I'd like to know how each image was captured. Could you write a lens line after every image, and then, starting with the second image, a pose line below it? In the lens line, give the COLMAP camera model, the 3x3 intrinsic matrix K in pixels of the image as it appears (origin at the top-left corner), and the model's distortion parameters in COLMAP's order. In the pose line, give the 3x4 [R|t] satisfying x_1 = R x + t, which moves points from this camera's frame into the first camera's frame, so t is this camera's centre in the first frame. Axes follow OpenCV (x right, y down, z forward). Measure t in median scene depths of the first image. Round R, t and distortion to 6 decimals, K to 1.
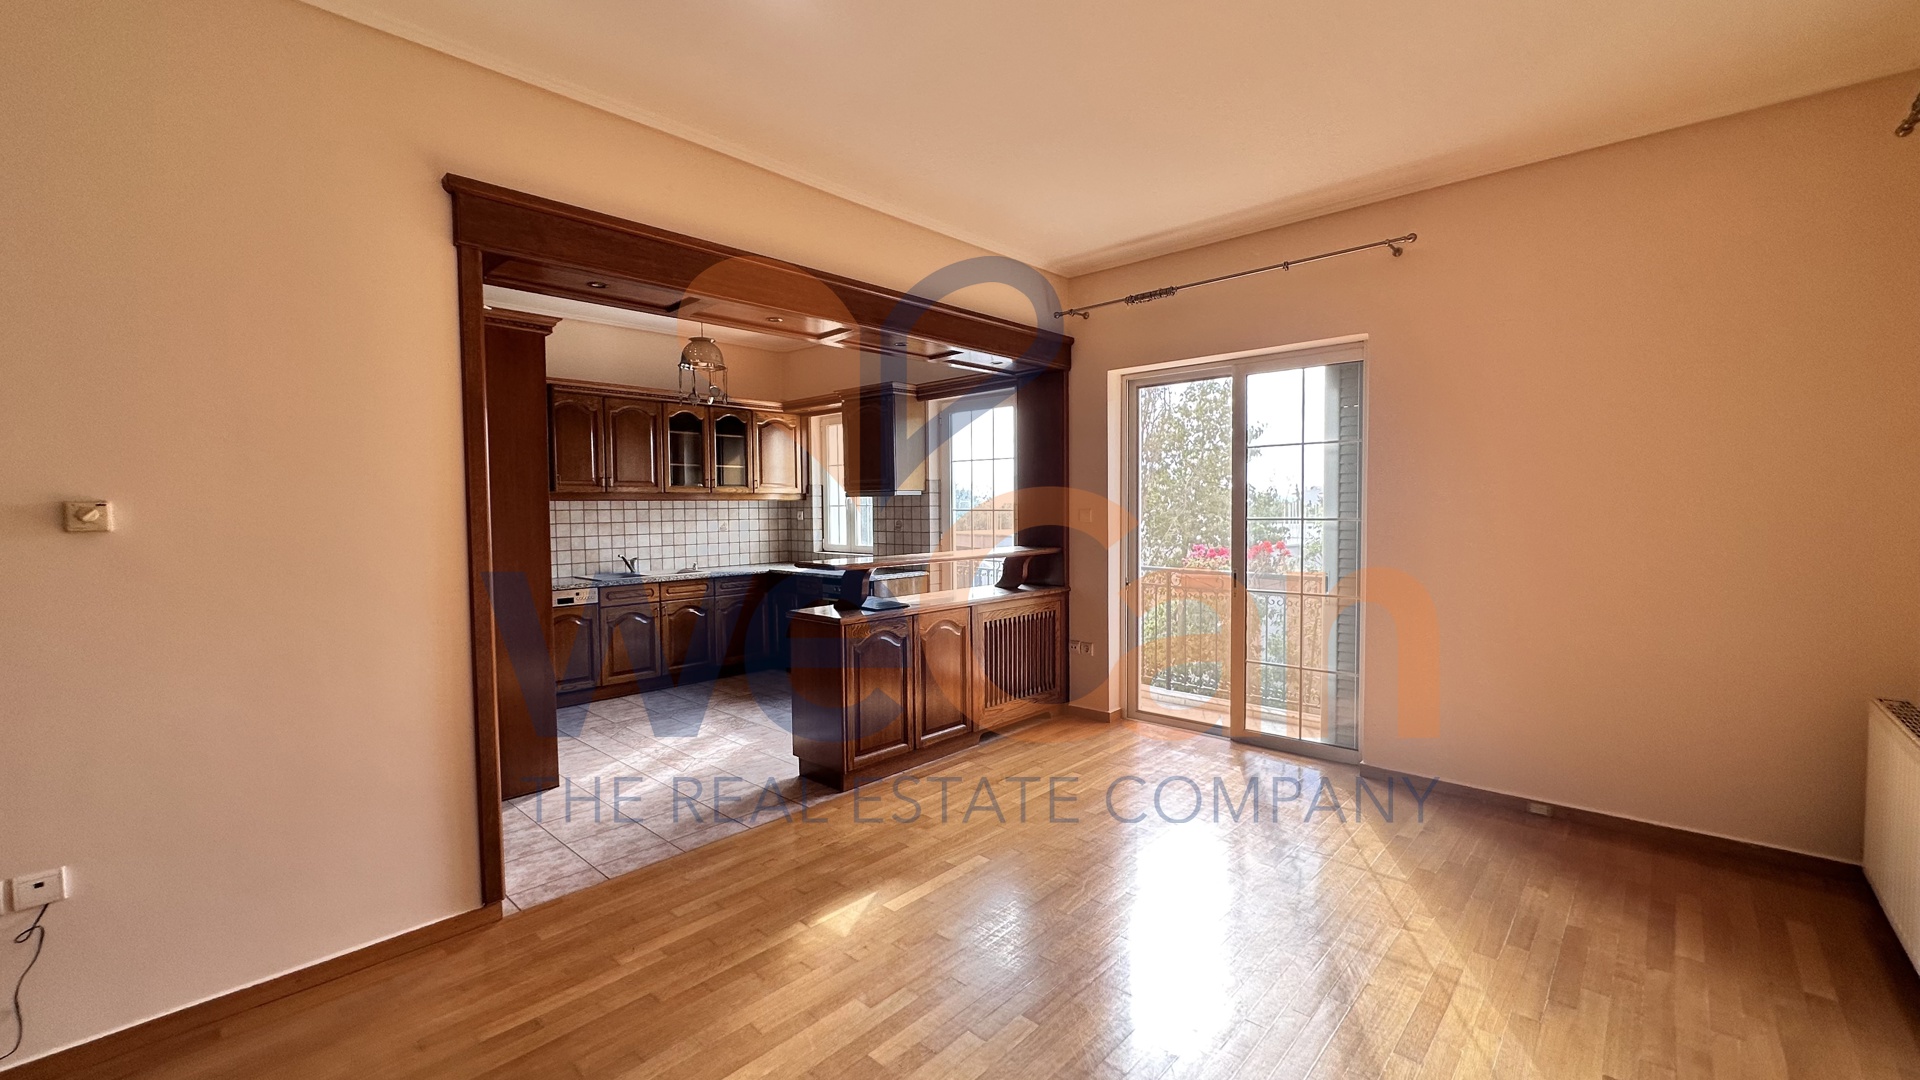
lens RADIAL K [[766.8, 0, 960.0], [0, 766.8, 540.0], [0, 0, 1]] dist [-0.001675, -0.000301]
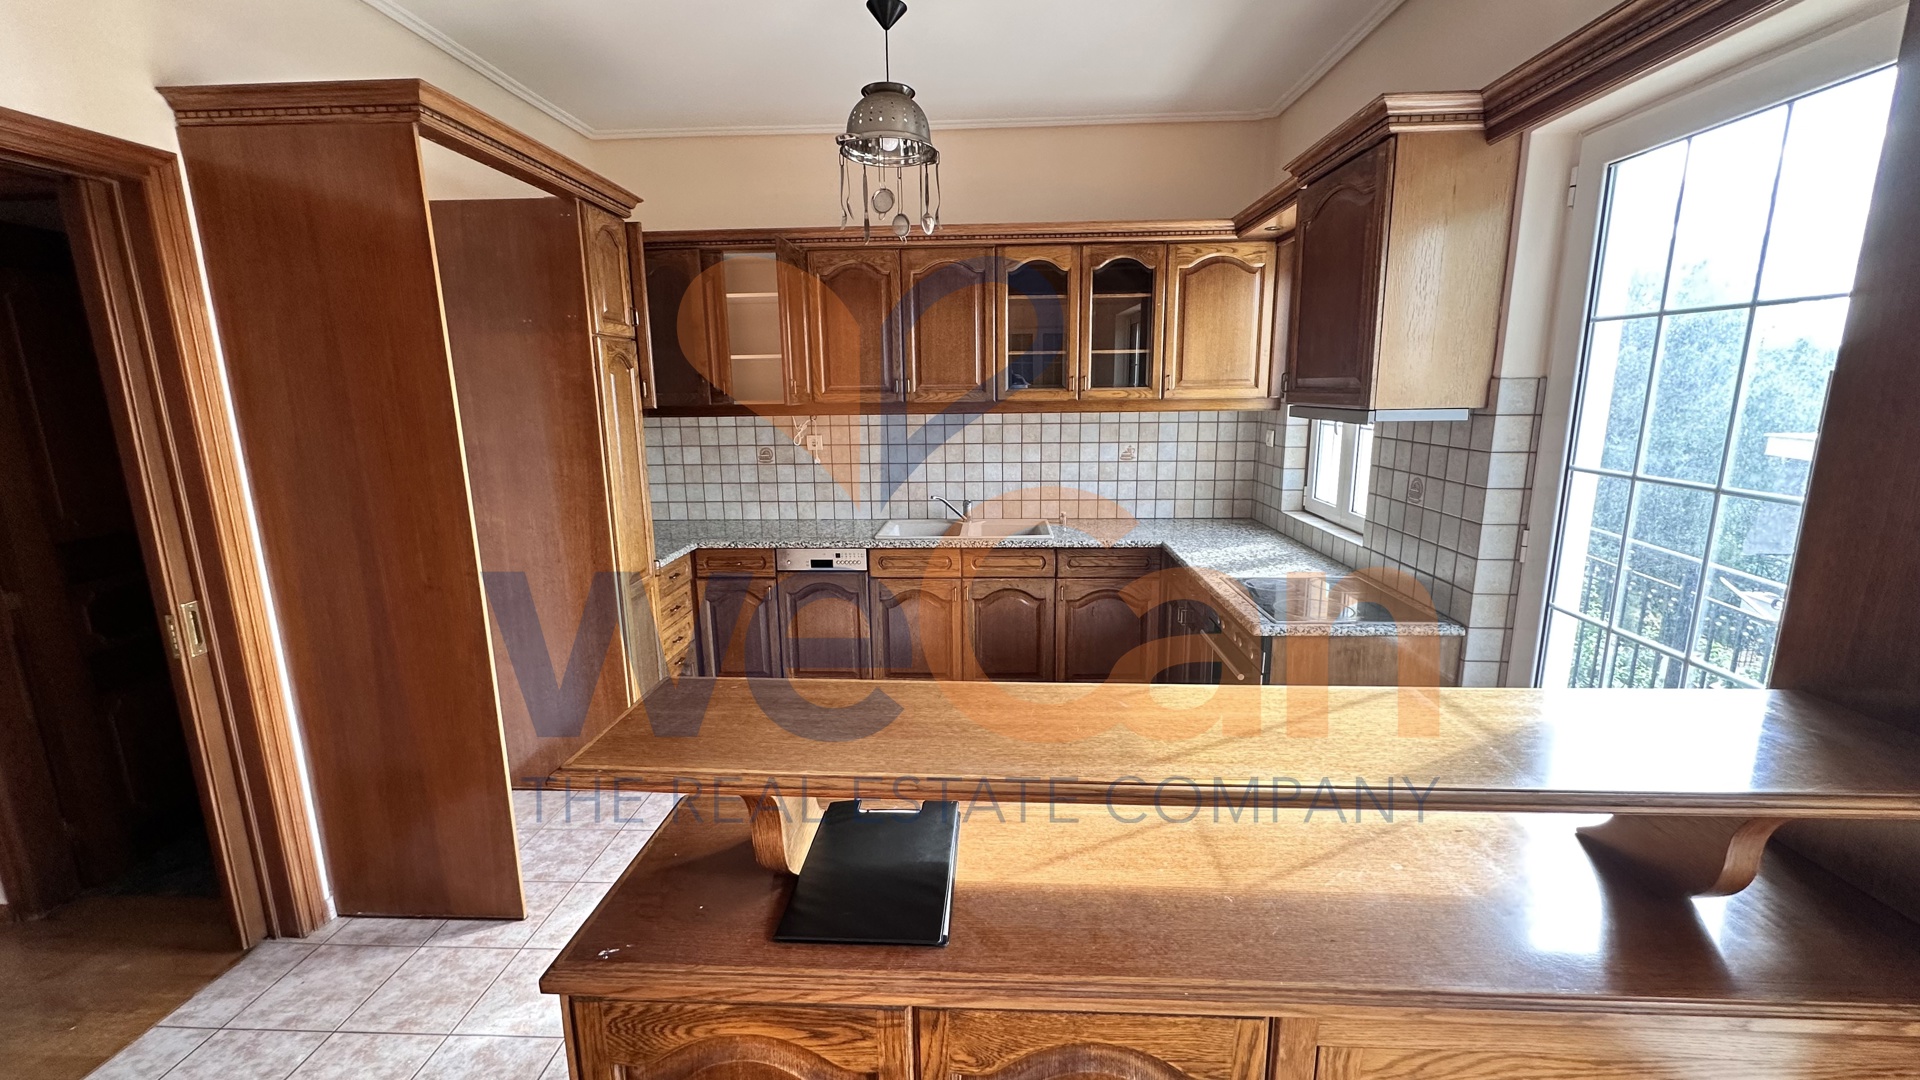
lens RADIAL K [[766.8, 0, 960.0], [0, 766.8, 540.0], [0, 0, 1]] dist [-0.001675, -0.000301]
pose [[0.647665, 0.151766, -0.746658, 0.070404], [-0.027937, 0.984033, 0.175782, -0.057383], [0.761413, -0.092988, 0.641563, 0.555909]]
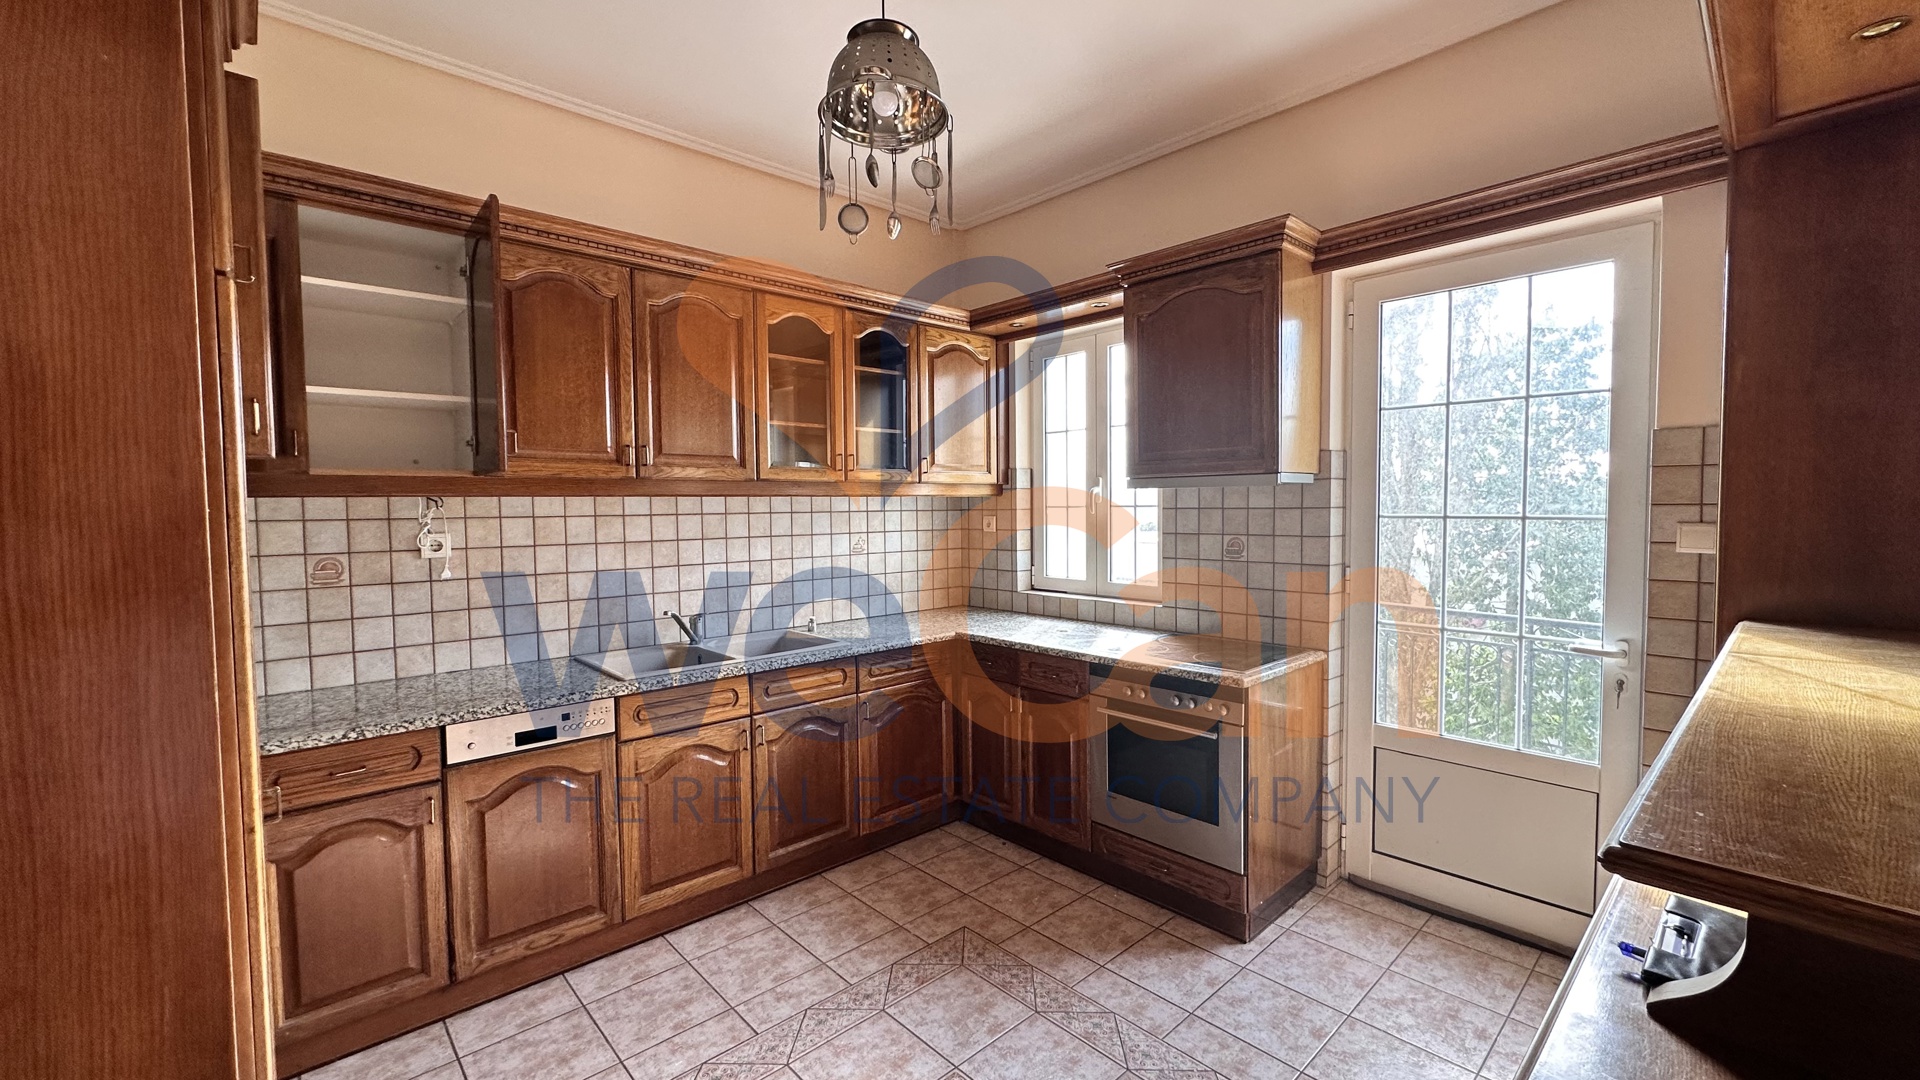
lens RADIAL K [[766.8, 0, 960.0], [0, 766.8, 540.0], [0, 0, 1]] dist [-0.001675, -0.000301]
pose [[0.997329, 0.002515, -0.072997, -0.217012], [-0.002378, 0.999995, 0.001968, -0.024383], [0.073002, -0.001789, 0.997330, 0.512307]]
